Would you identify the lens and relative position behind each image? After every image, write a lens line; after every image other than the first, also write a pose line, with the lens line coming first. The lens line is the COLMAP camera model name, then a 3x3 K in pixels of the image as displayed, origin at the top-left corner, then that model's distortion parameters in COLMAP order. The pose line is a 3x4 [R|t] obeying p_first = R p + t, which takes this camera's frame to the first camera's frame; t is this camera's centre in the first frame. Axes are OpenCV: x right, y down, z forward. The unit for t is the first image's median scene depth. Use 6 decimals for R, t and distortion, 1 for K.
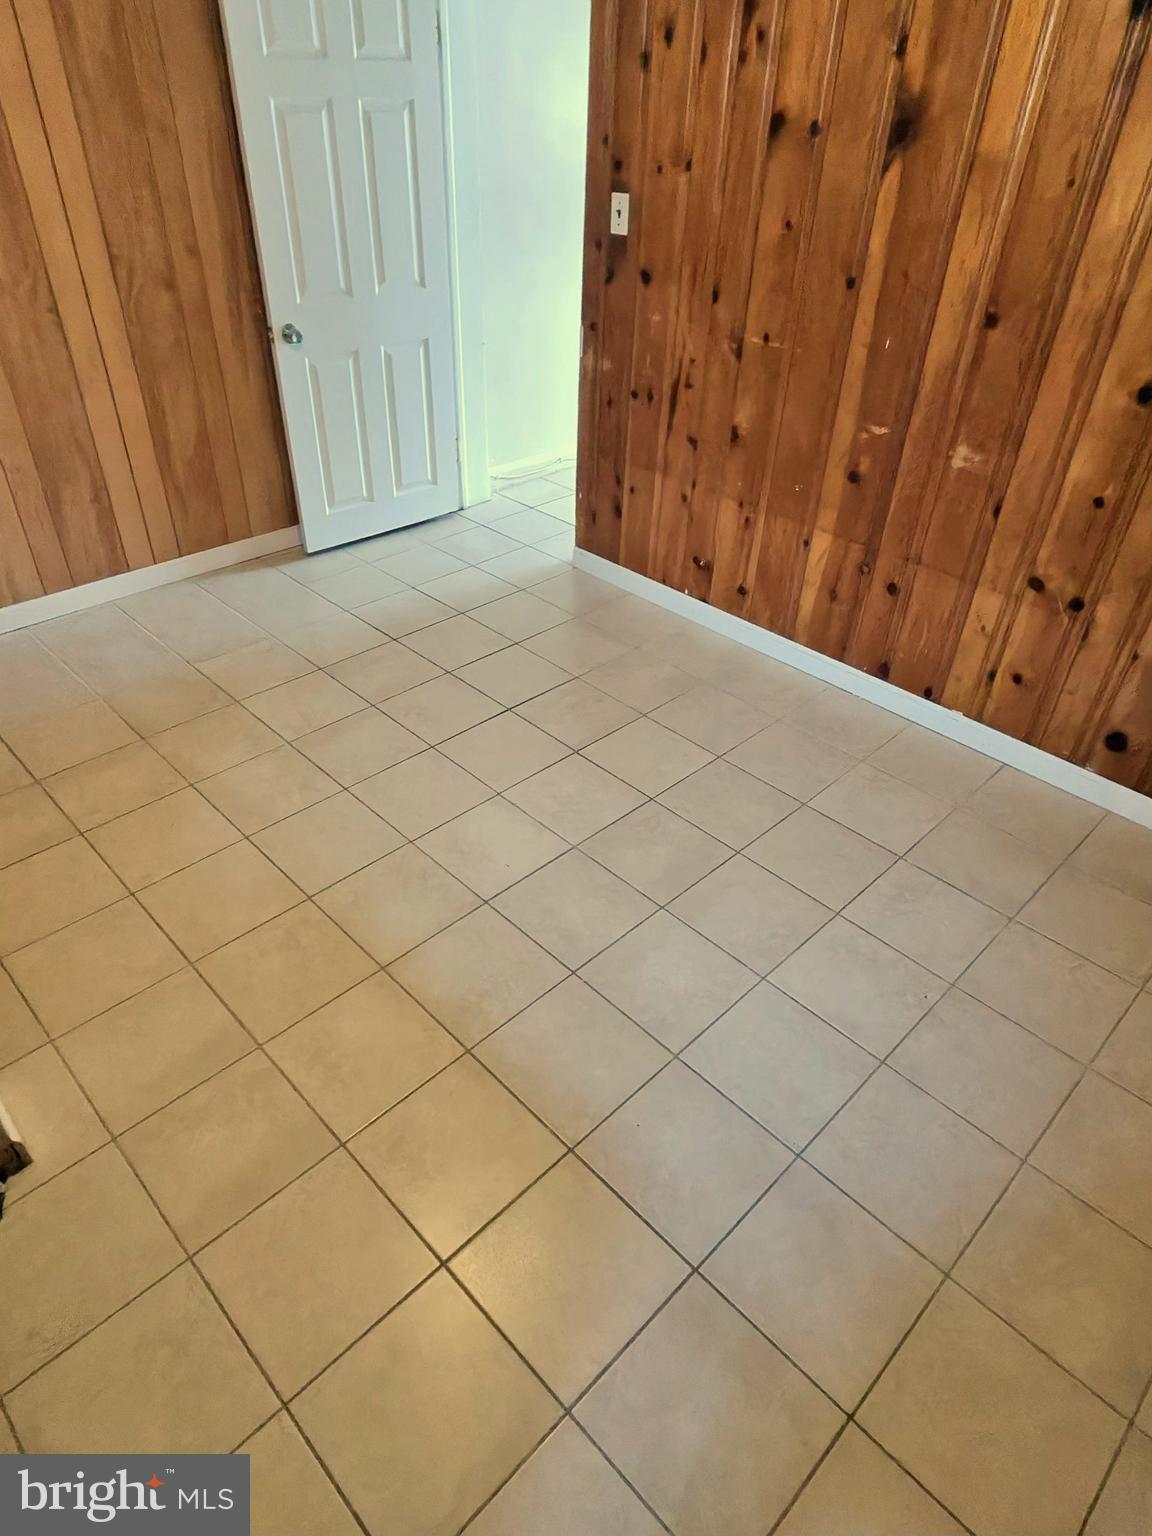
lens RADIAL K [[943.3, 0, 574.2], [0, 943.3, 772.1], [0, 0, 1]] dist [-0.000584, -0.001442]
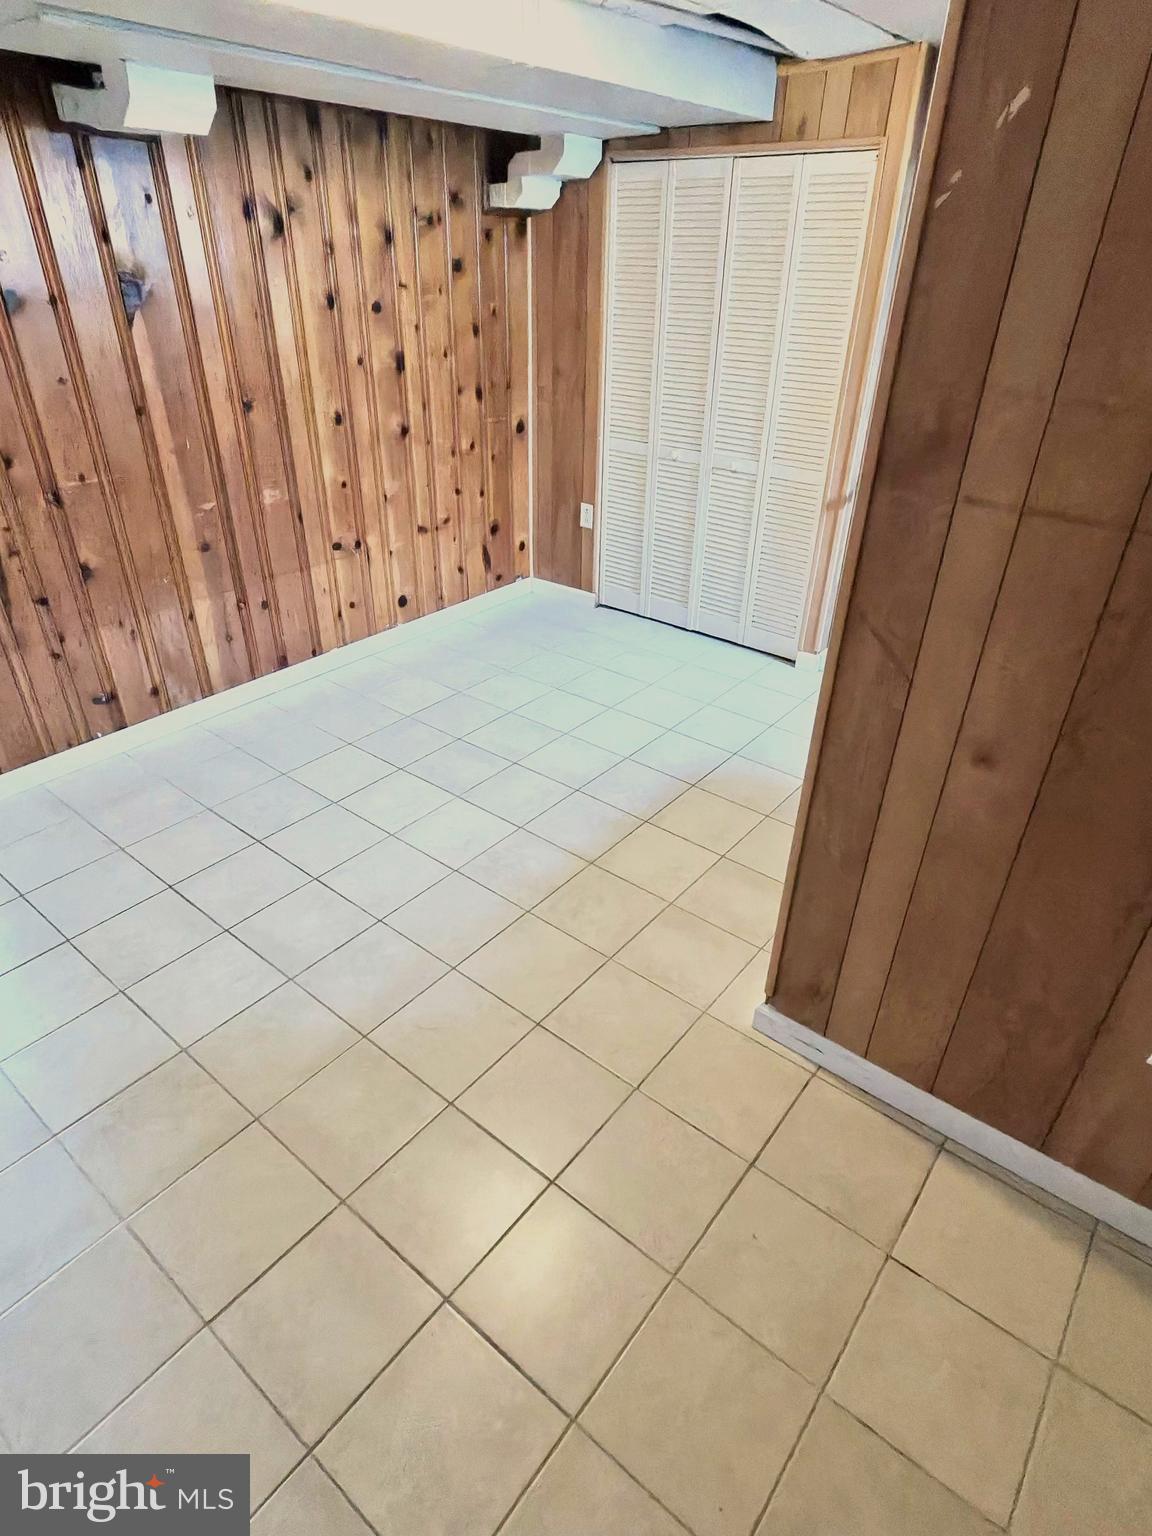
lens RADIAL K [[863.7, 0, 584.6], [0, 863.7, 763.7], [0, 0, 1]] dist [-0.002813, -0.000412]
pose [[-0.130924, -0.526686, 0.839917, -0.942812], [0.582011, 0.645017, 0.495193, -0.415765], [-0.802572, 0.553674, 0.222089, 0.499945]]
